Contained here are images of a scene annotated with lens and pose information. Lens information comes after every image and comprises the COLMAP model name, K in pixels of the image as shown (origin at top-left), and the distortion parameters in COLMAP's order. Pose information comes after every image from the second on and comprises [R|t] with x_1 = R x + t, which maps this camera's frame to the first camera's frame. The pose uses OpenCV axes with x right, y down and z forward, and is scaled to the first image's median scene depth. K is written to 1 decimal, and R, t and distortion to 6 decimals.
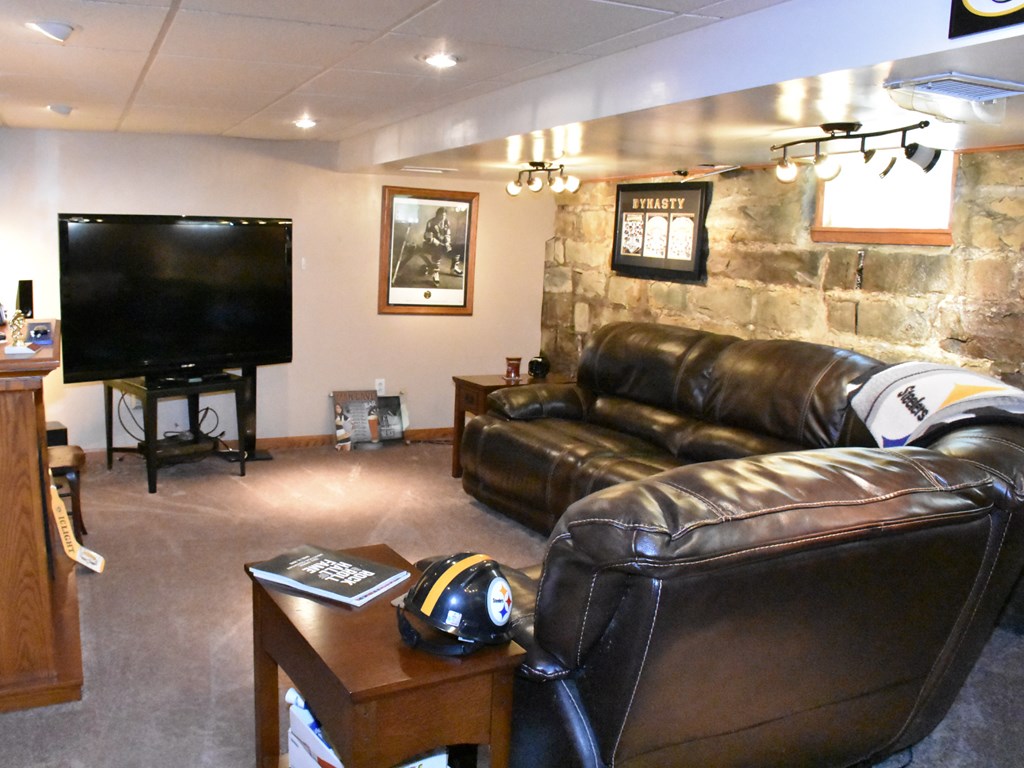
lens RADIAL K [[928.0, 0, 508.4], [0, 928.0, 381.0], [0, 0, 1]] dist [-0.146111, 0.145880]
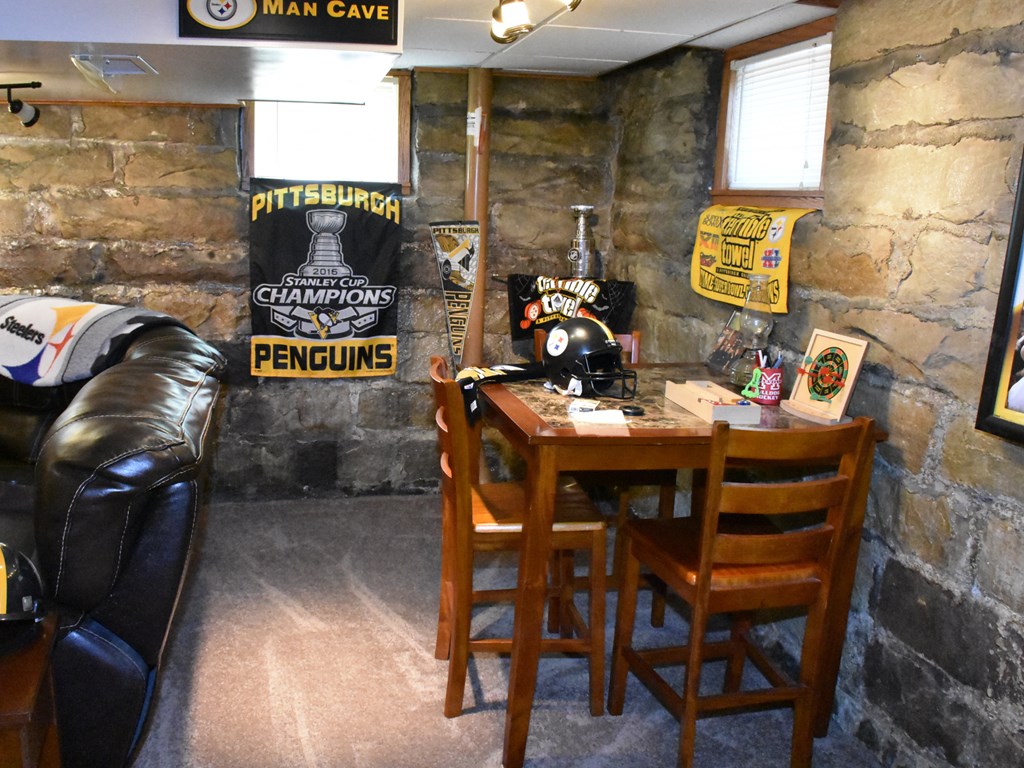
lens RADIAL K [[878.6, 0, 506.3], [0, 878.6, 386.4], [0, 0, 1]] dist [-0.125351, 0.027263]
pose [[0.233845, -0.222797, 0.946403, -0.325931], [0.126174, 0.972114, 0.197674, -0.030951], [-0.964052, 0.073186, 0.255435, 0.117962]]
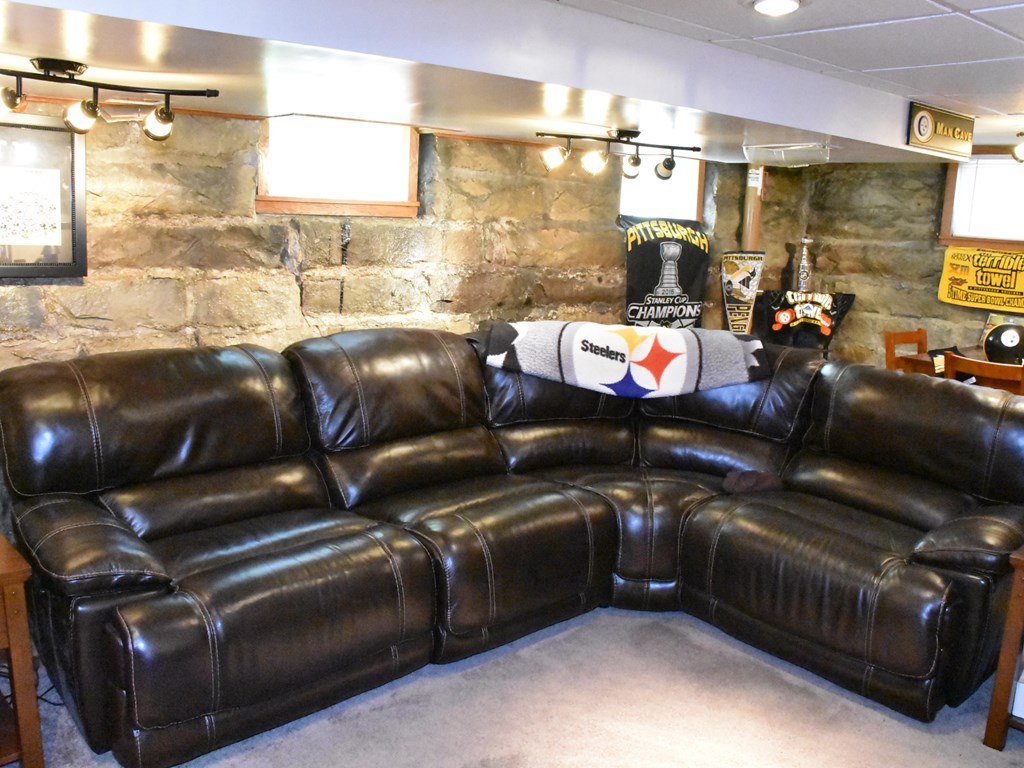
lens RADIAL K [[860.6, 0, 512.5], [0, 860.6, 347.3], [0, 0, 1]] dist [-0.109727, 0.005293]
pose [[-0.228314, -0.191785, 0.954511, -0.528748], [0.095287, 0.971297, 0.217950, -0.200365], [-0.968913, 0.140714, -0.203486, 1.054614]]
